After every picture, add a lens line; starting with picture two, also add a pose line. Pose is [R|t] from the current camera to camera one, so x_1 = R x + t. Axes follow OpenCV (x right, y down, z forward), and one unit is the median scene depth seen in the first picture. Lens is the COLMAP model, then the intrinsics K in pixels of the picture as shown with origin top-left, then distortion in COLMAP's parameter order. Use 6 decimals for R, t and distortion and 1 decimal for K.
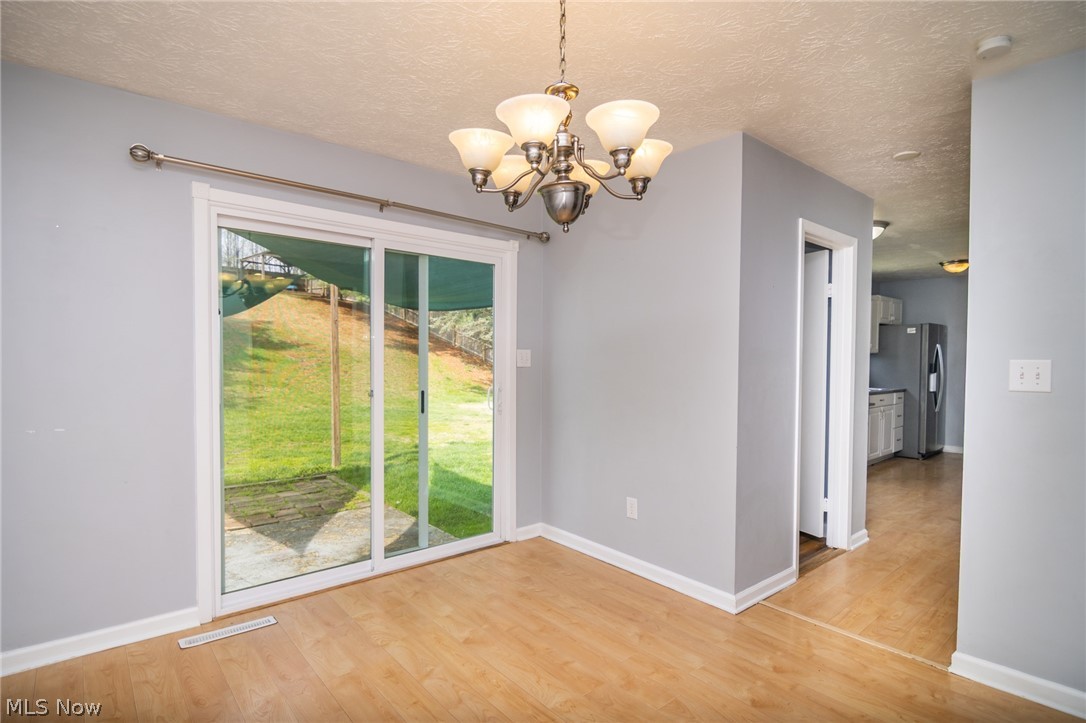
lens RADIAL K [[547.6, 0, 539.4], [0, 547.6, 368.4], [0, 0, 1]] dist [0.002019, -0.000294]
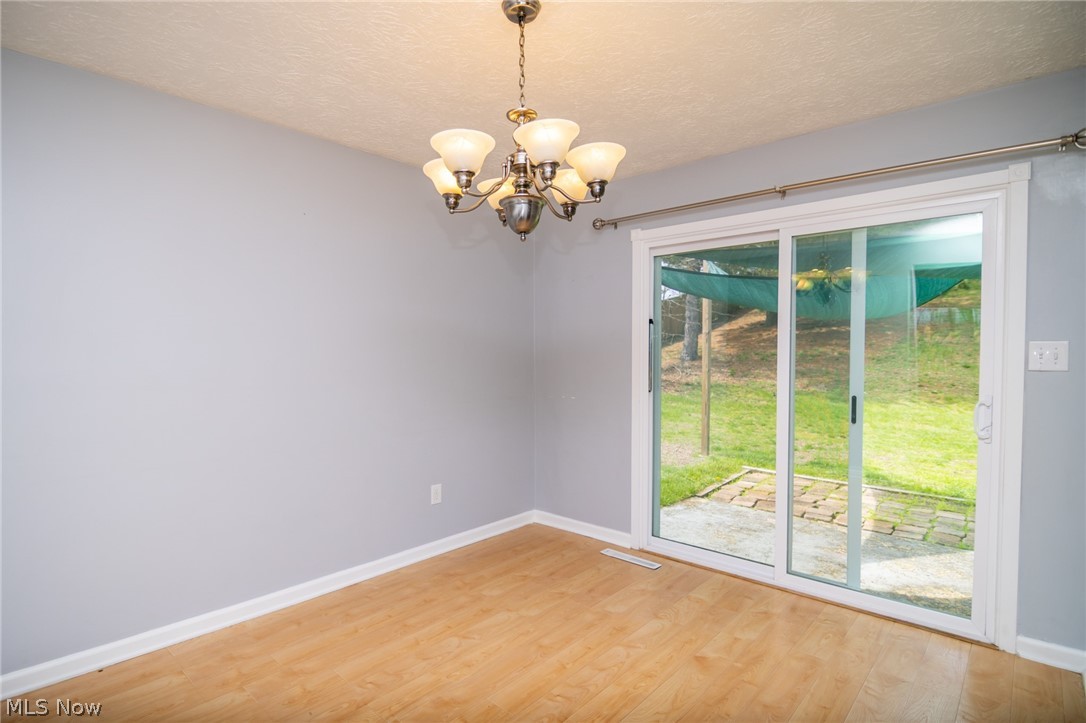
lens RADIAL K [[552.7, 0, 527.9], [0, 552.7, 359.4], [0, 0, 1]] dist [0.004160, -0.009203]
pose [[0.129837, 0.006543, -0.991514, 0.649398], [-0.018485, 0.999820, 0.004177, -0.009628], [0.991363, 0.017786, 0.129935, 0.491352]]
